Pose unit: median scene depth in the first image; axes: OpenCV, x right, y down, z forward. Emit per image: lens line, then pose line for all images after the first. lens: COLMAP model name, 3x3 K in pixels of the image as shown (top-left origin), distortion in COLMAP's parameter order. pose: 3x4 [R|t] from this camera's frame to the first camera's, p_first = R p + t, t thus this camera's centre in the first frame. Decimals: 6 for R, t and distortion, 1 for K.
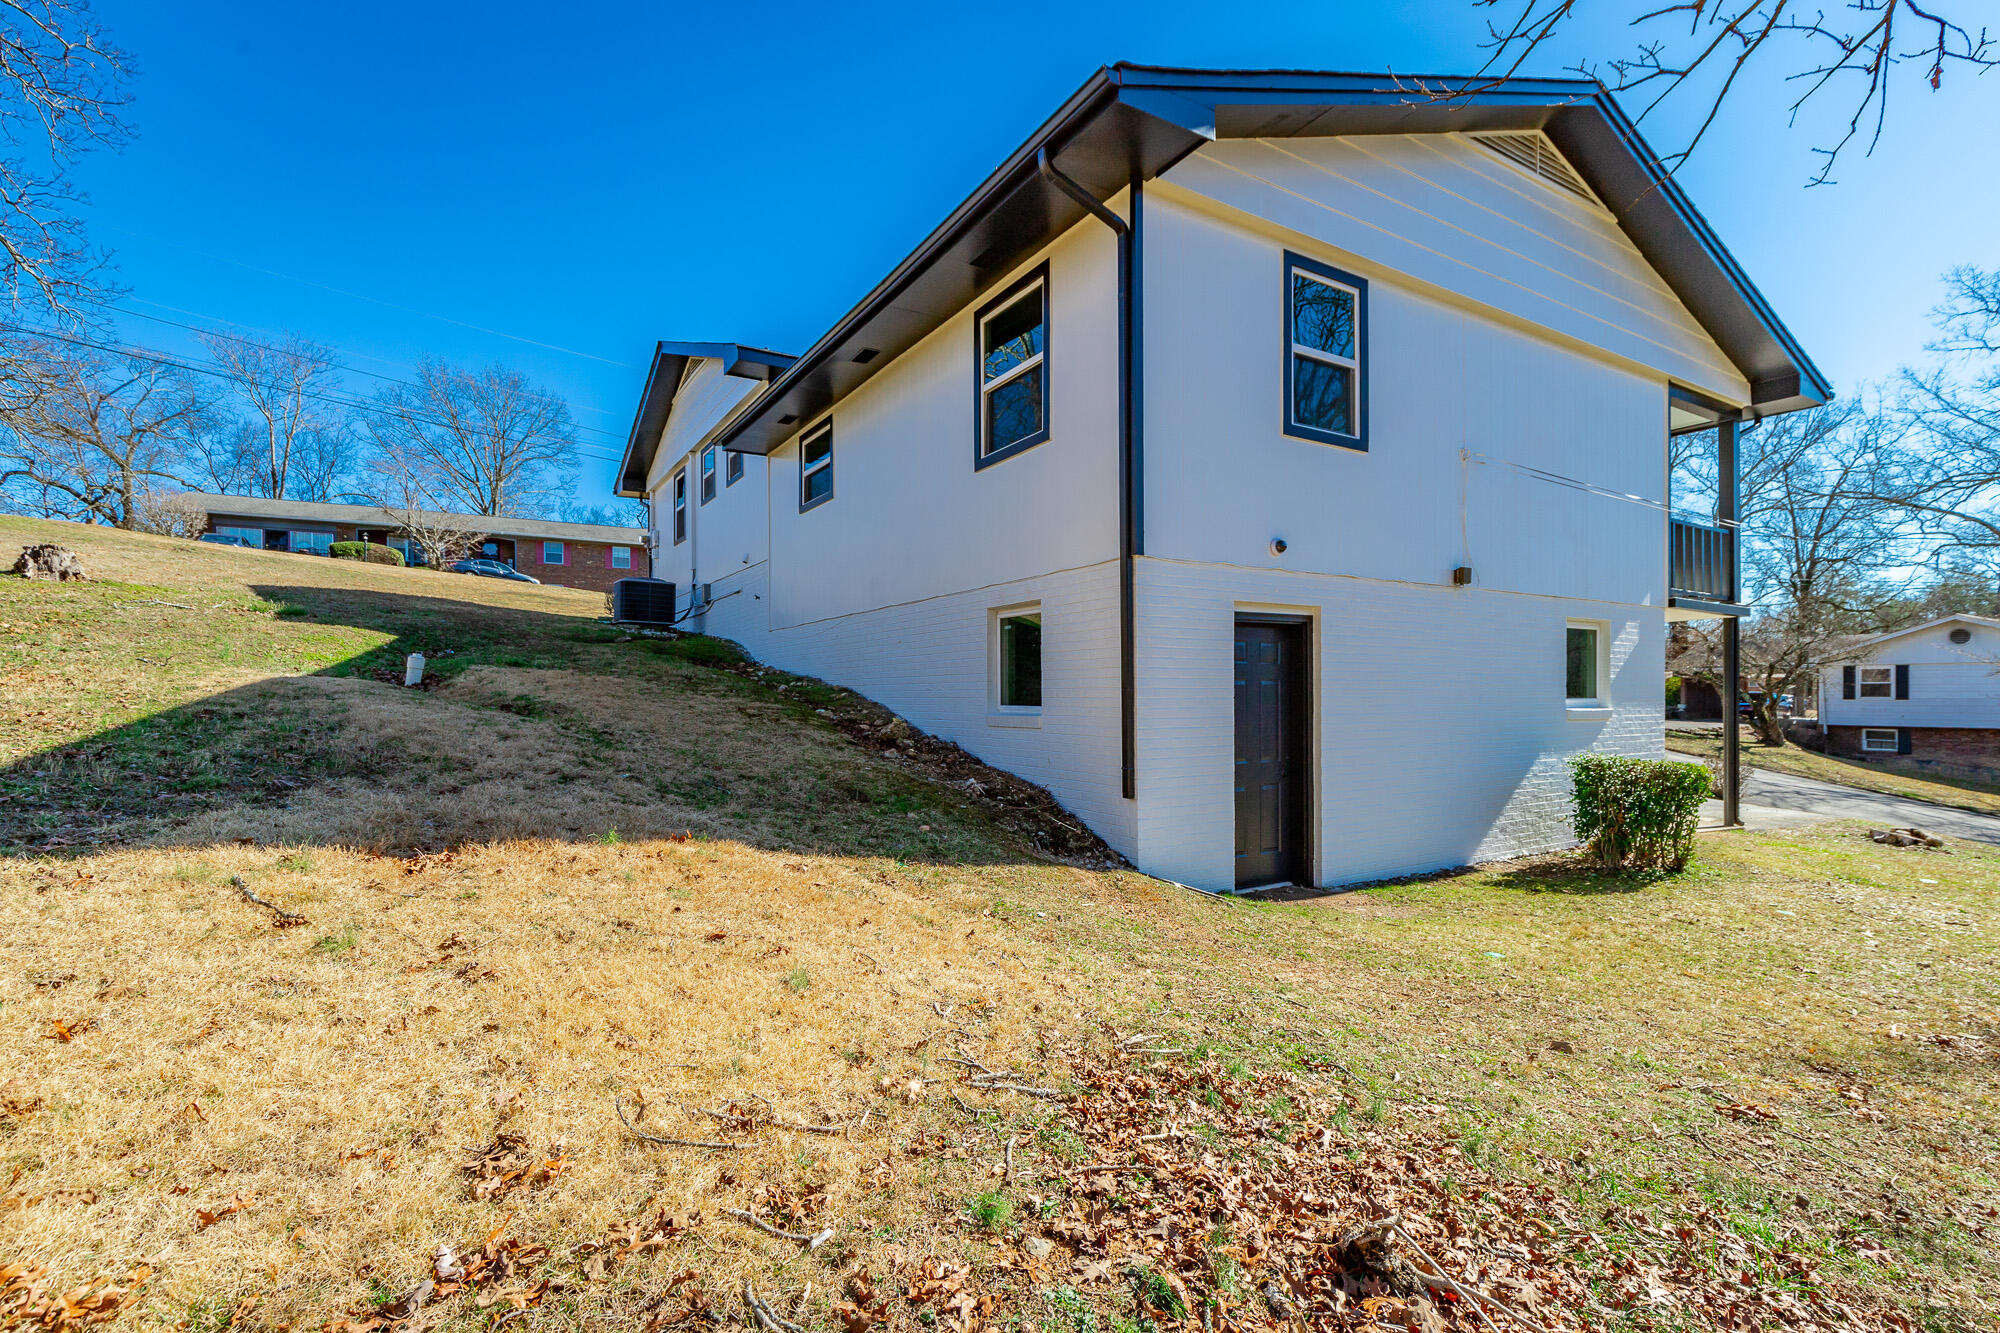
lens RADIAL K [[947.1, 0, 1008.9], [0, 947.1, 712.9], [0, 0, 1]] dist [0.000902, 0.000651]
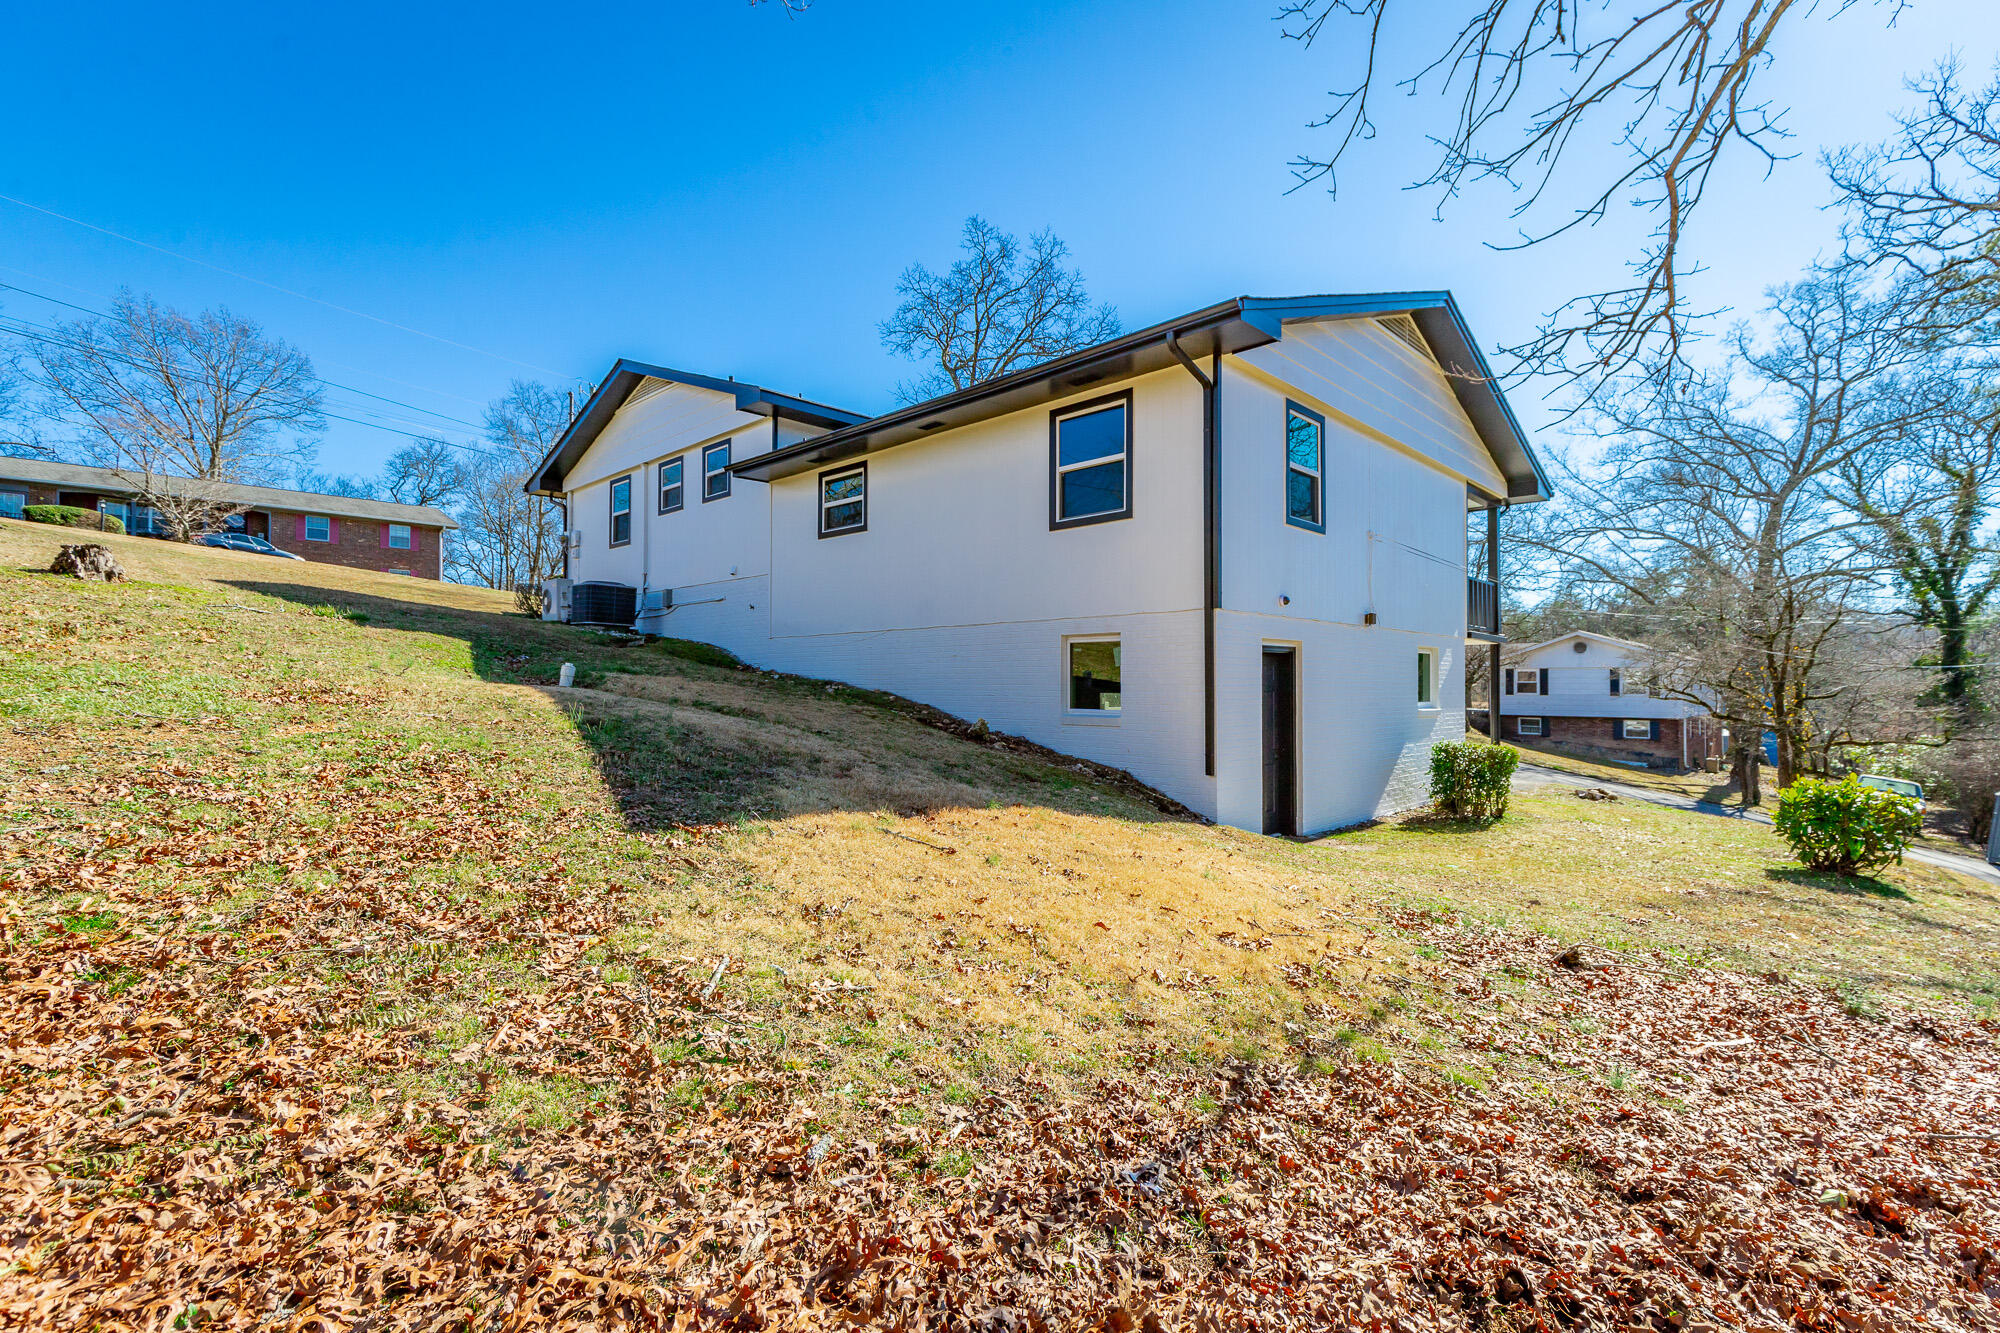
lens RADIAL K [[941.4, 0, 1009.3], [0, 941.4, 688.1], [0, 0, 1]] dist [0.003841, 0.000581]
pose [[0.965077, 0.004471, 0.261930, -0.322387], [-0.000662, 0.999893, -0.014630, -0.012848], [-0.261967, 0.013946, 0.964976, -0.182560]]
